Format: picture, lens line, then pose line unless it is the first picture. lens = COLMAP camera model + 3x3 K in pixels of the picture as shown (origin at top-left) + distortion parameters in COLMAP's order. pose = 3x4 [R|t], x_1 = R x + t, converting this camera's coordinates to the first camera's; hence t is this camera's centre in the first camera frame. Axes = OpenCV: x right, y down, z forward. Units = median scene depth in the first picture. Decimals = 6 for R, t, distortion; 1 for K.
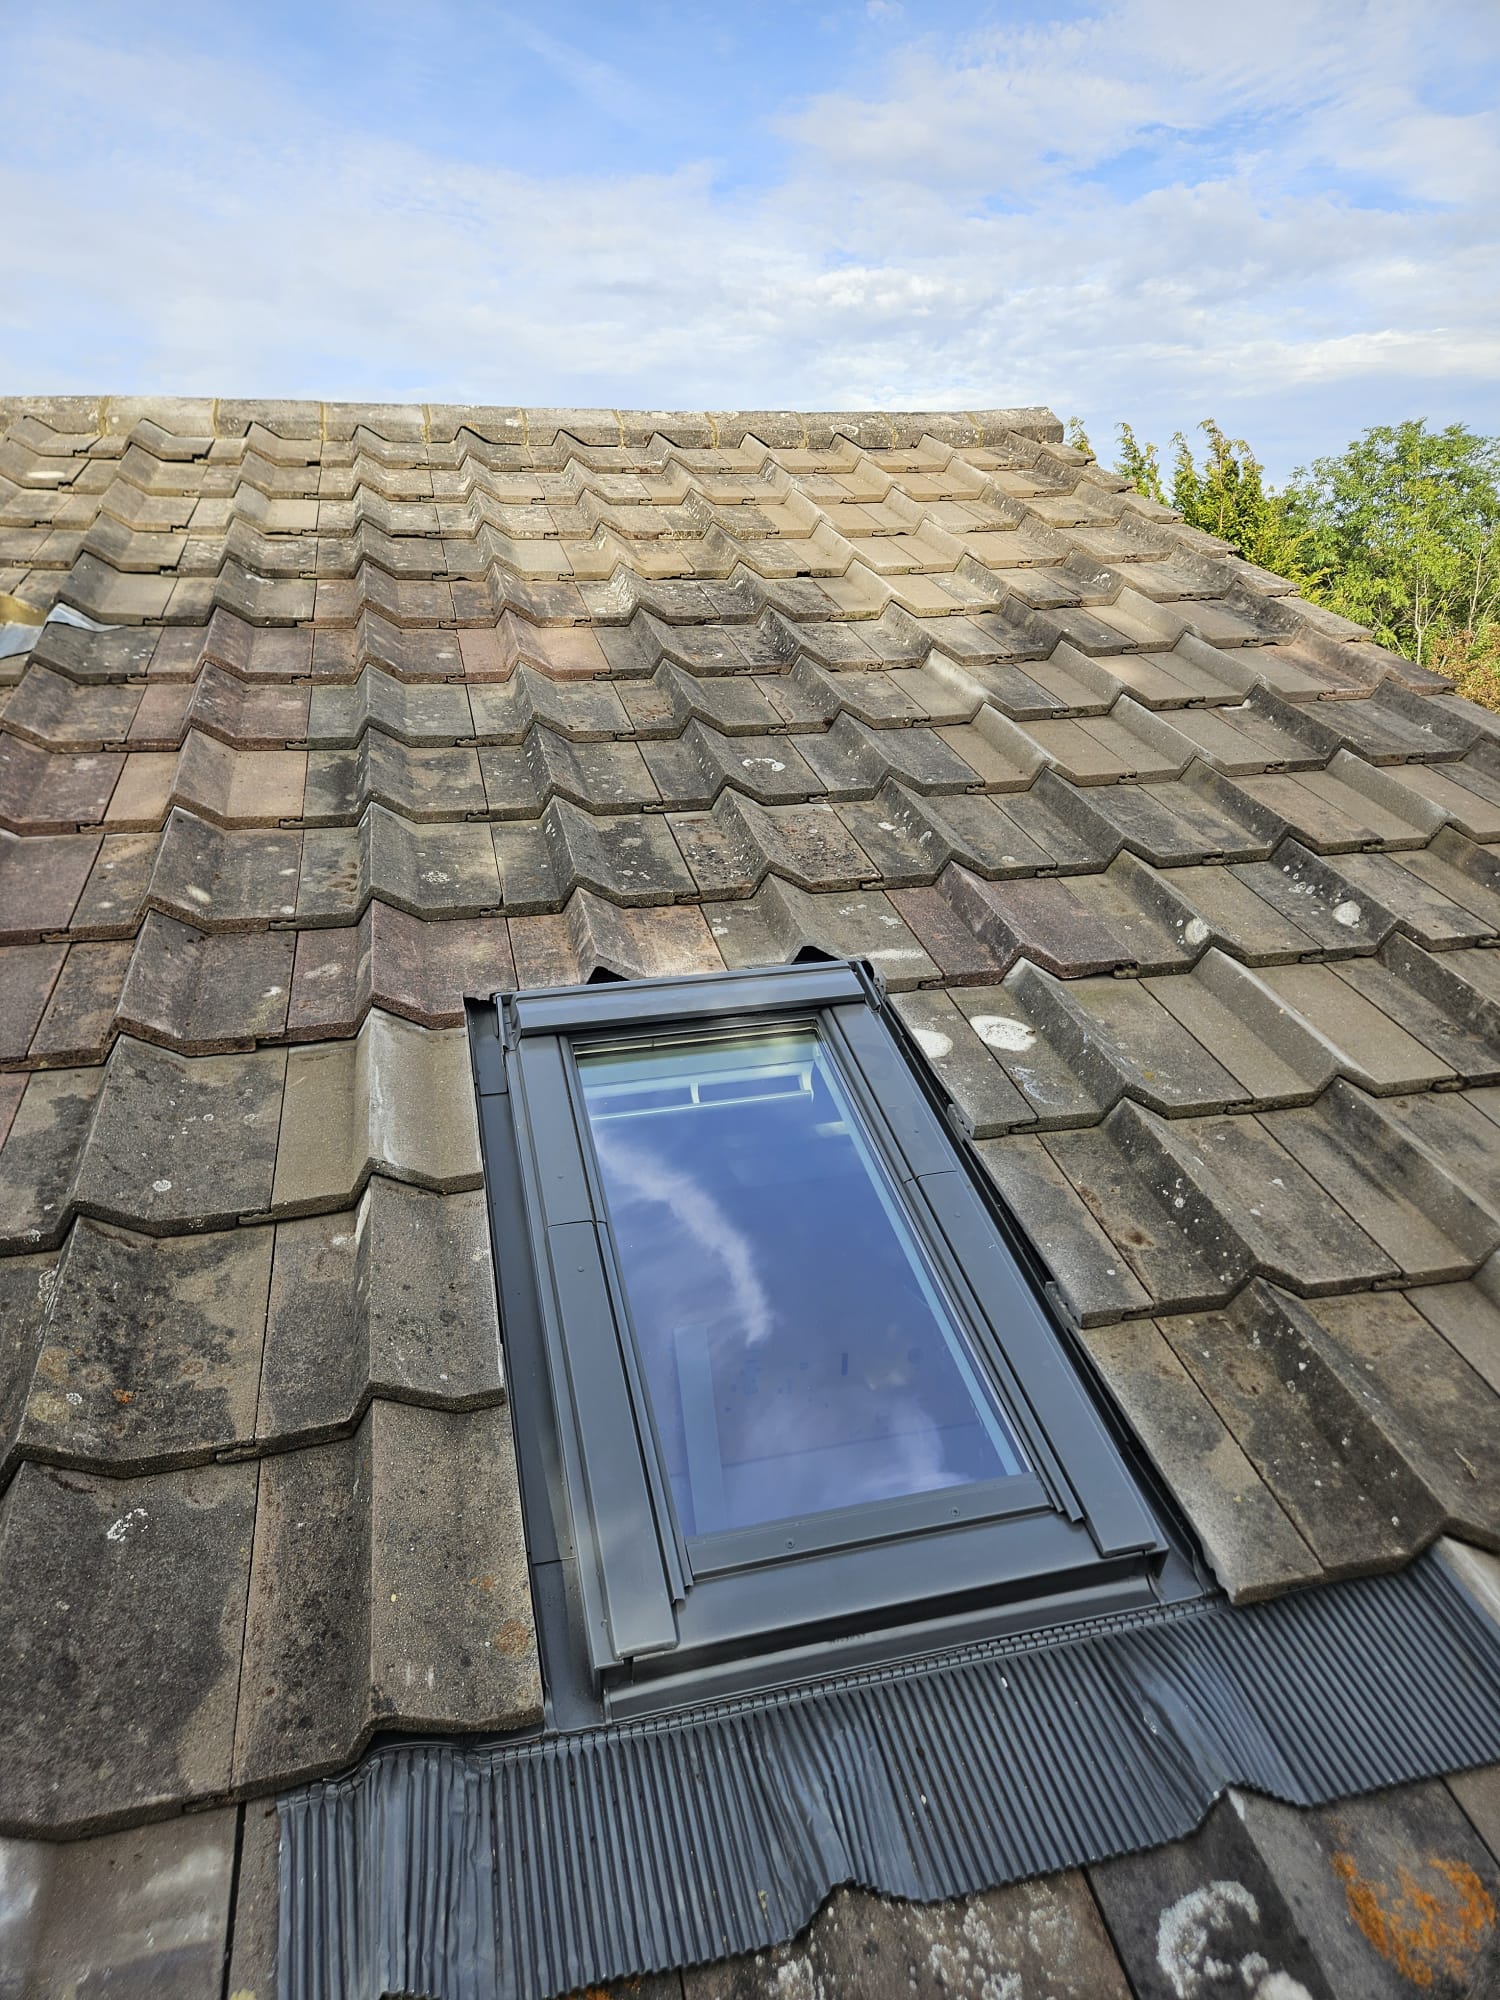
lens RADIAL K [[1355.8, 0, 728.7], [0, 1355.8, 966.6], [0, 0, 1]] dist [0.079786, -0.067996]
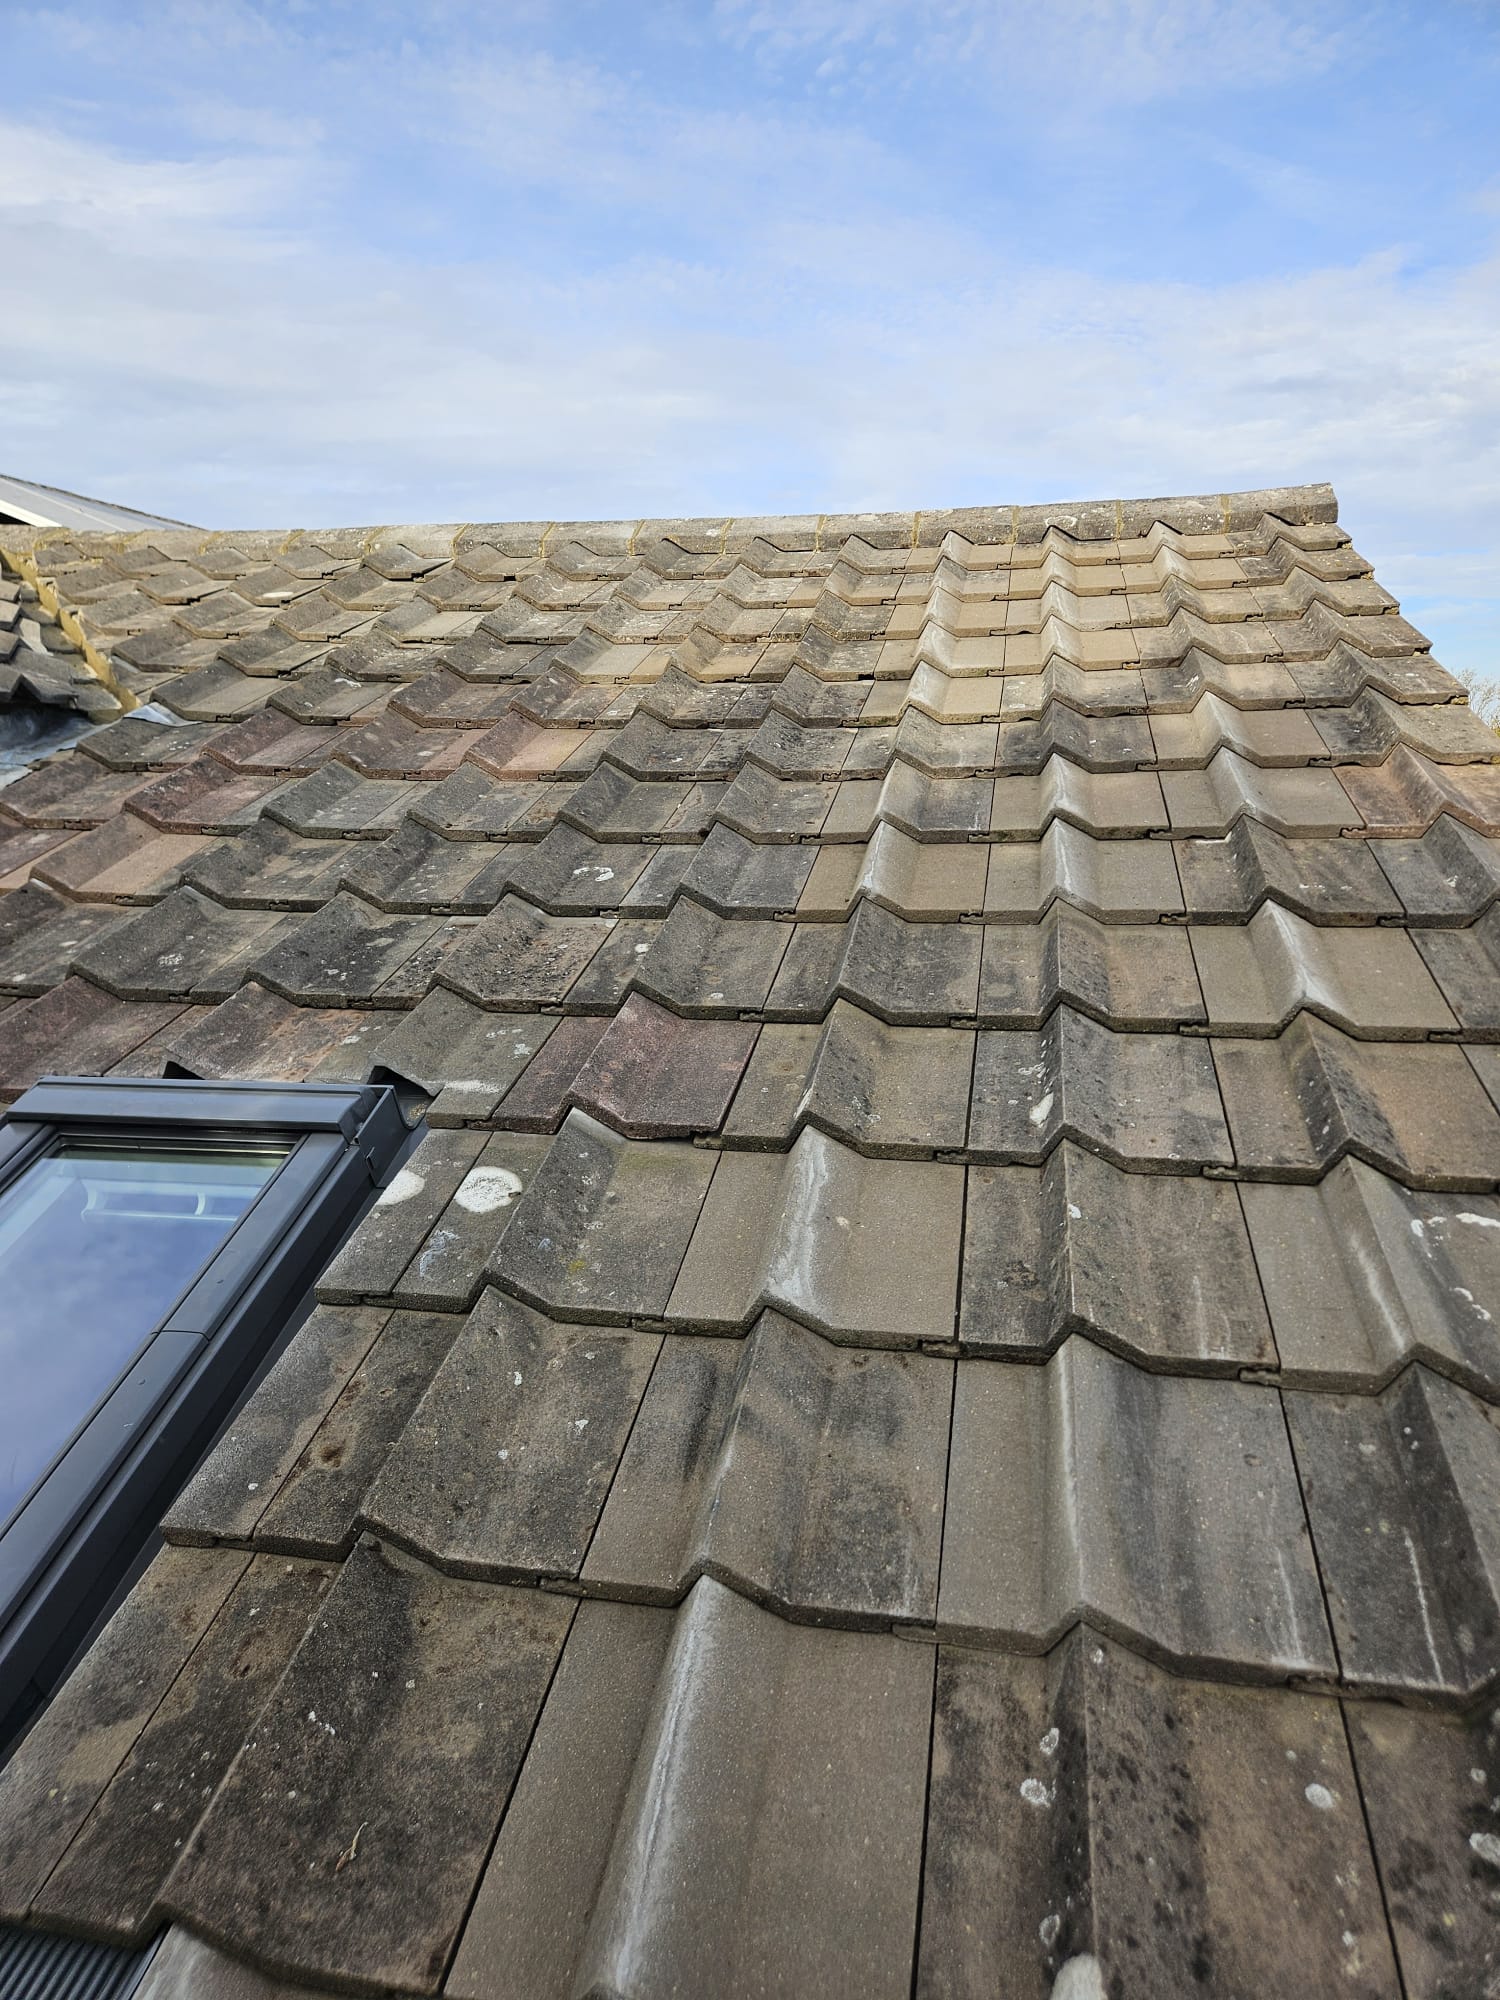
lens RADIAL K [[1355.8, 0, 728.7], [0, 1355.8, 966.6], [0, 0, 1]] dist [0.079786, -0.067996]
pose [[0.906071, 0.087383, -0.414005, 0.506874], [-0.116653, 0.992112, -0.045899, -0.052065], [0.406728, 0.089883, 0.909117, 0.185530]]
